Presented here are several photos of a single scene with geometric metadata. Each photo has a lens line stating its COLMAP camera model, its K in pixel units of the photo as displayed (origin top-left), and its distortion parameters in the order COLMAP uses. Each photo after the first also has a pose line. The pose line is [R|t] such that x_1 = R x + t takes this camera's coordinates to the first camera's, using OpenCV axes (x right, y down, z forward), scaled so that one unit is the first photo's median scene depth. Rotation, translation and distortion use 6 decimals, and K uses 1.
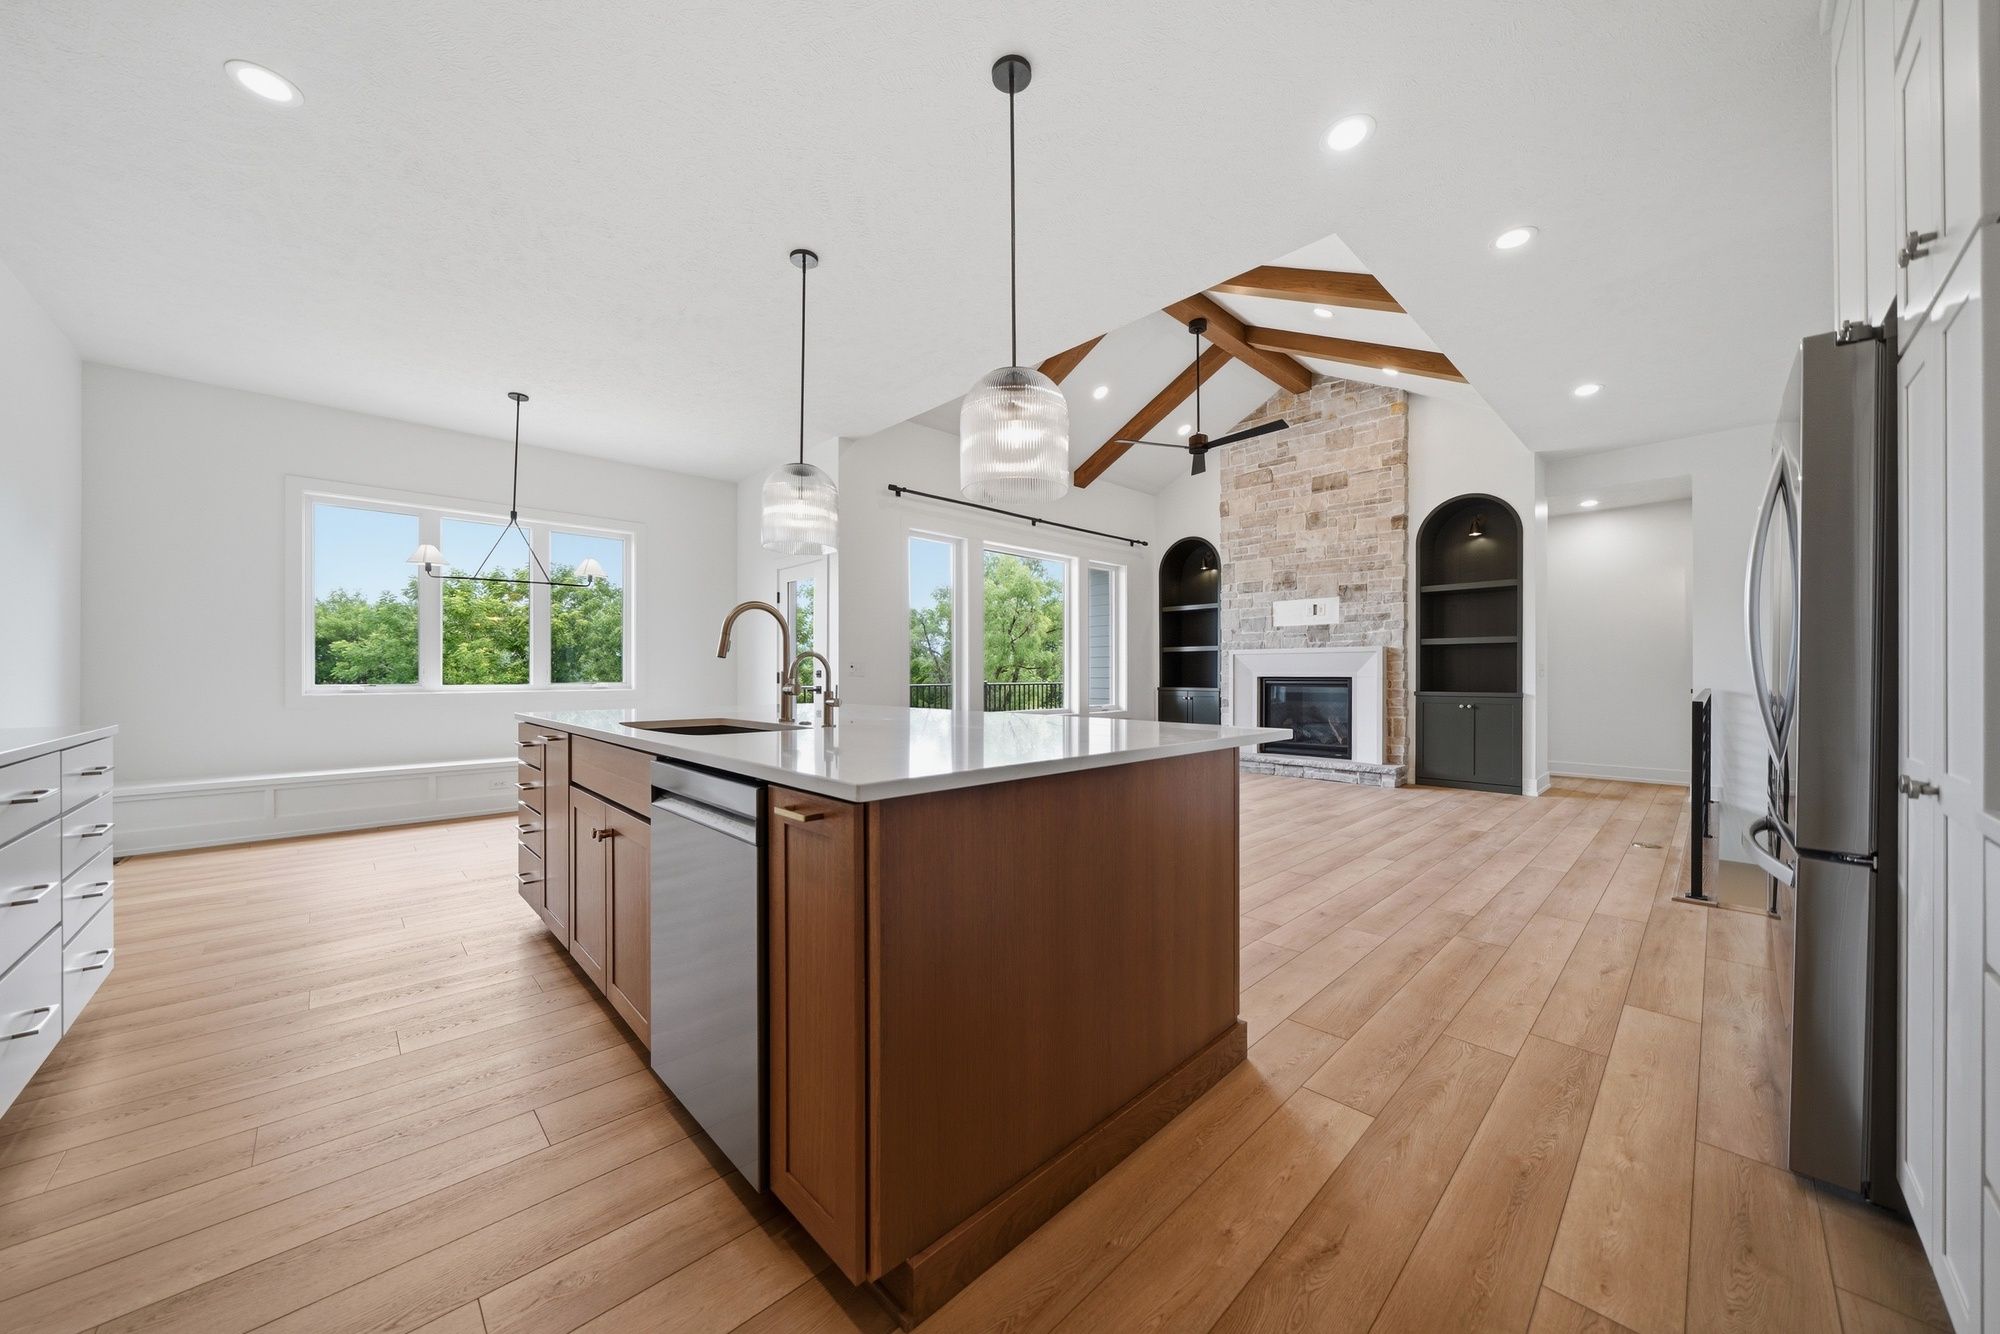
lens RADIAL K [[690.3, 0, 994.3], [0, 690.3, 668.2], [0, 0, 1]] dist [-0.000122, 0.000058]
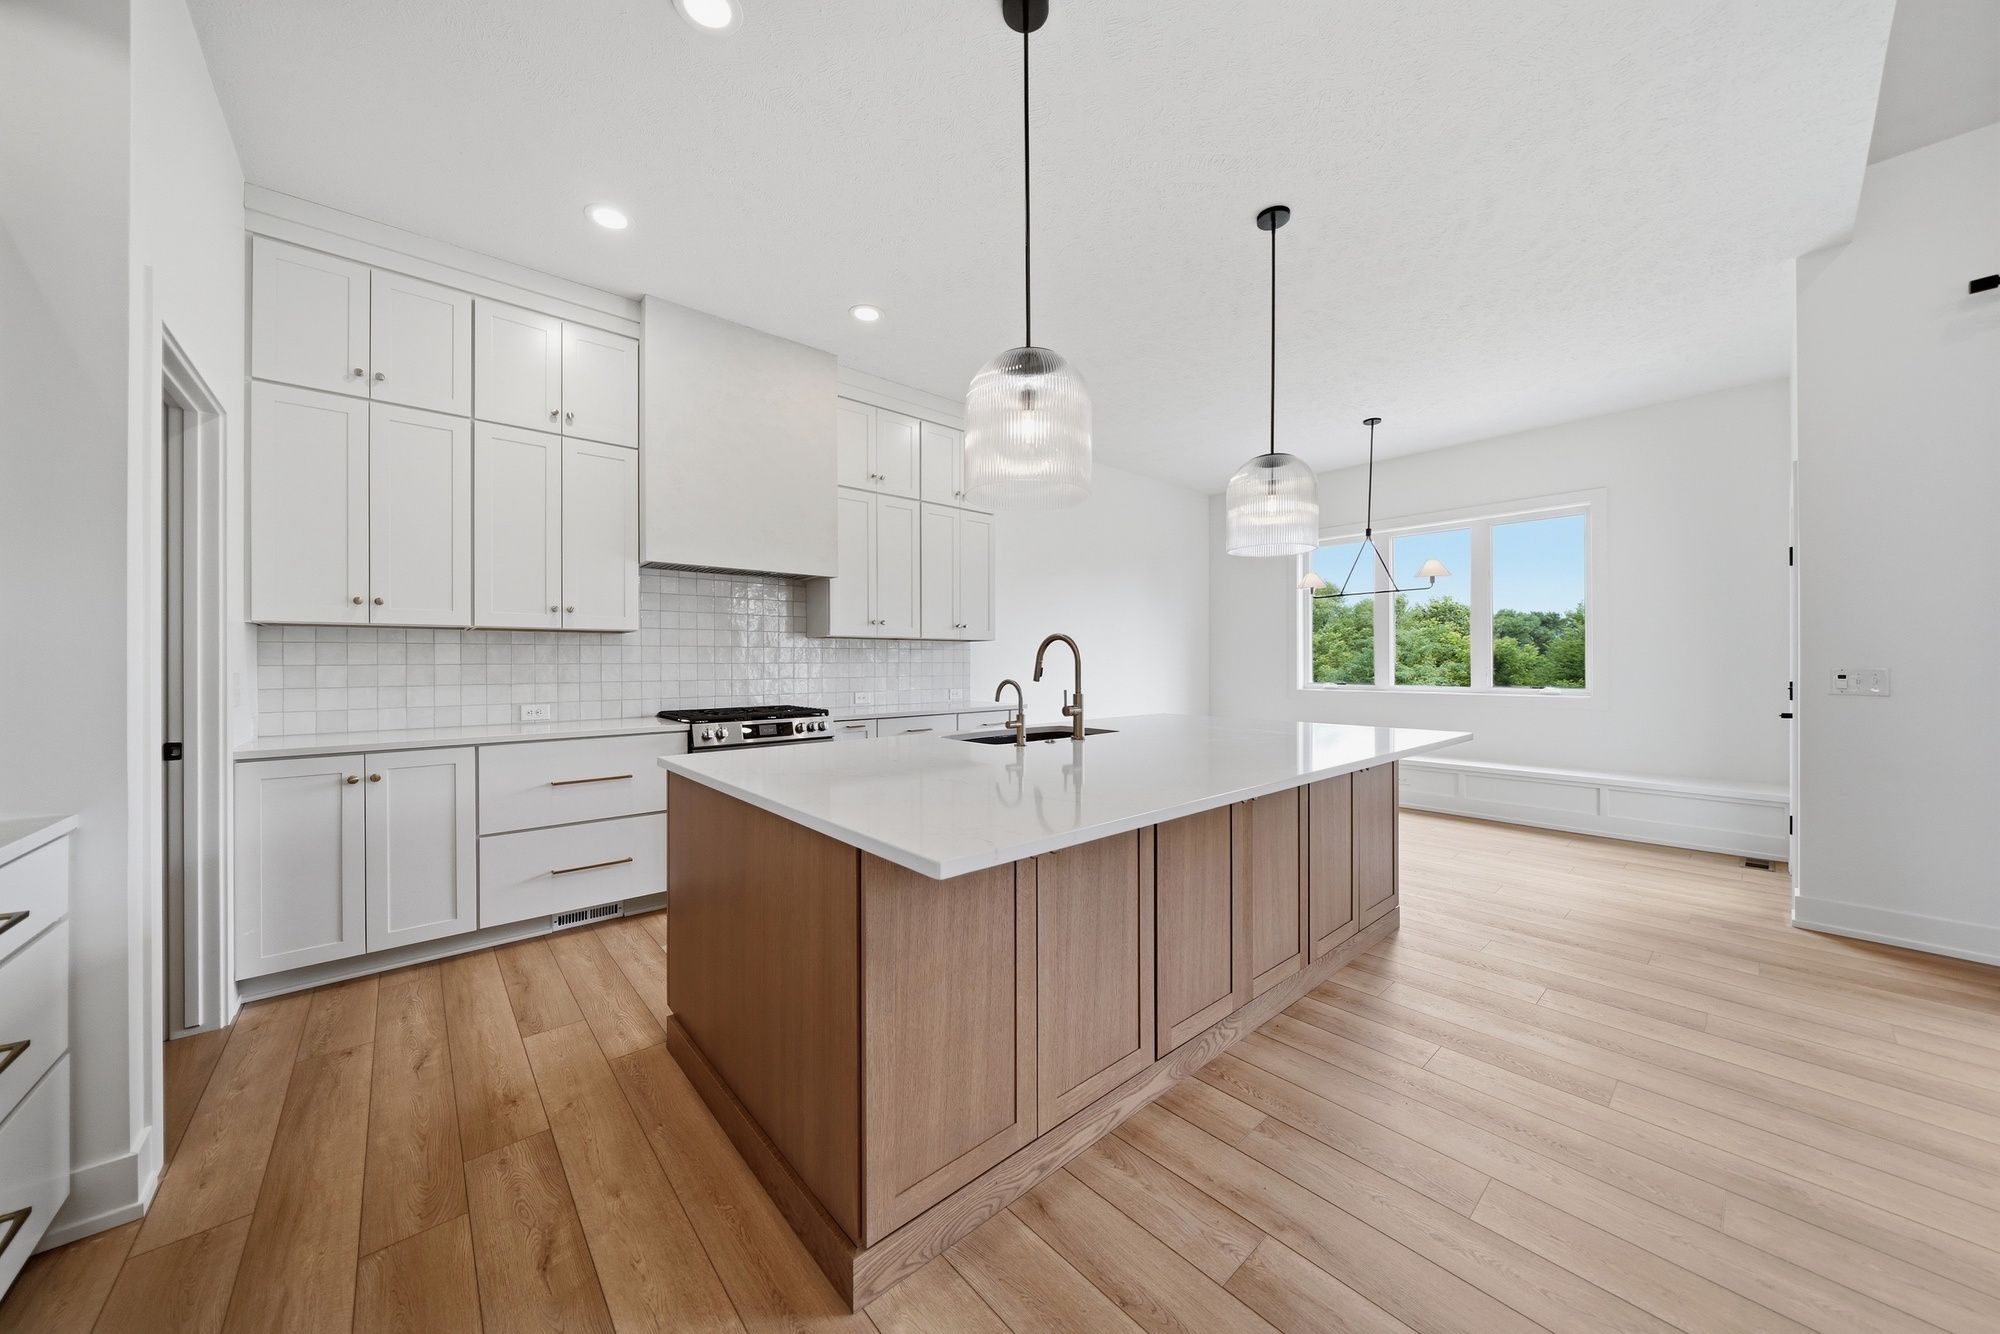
lens RADIAL K [[693.6, 0, 999.0], [0, 693.6, 651.2], [0, 0, 1]] dist [0.000835, -0.000019]
pose [[-0.047759, -0.012030, -0.998786, 0.274336], [0.003780, 0.999918, -0.012224, -0.016361], [0.998852, -0.004359, -0.047709, 0.313194]]
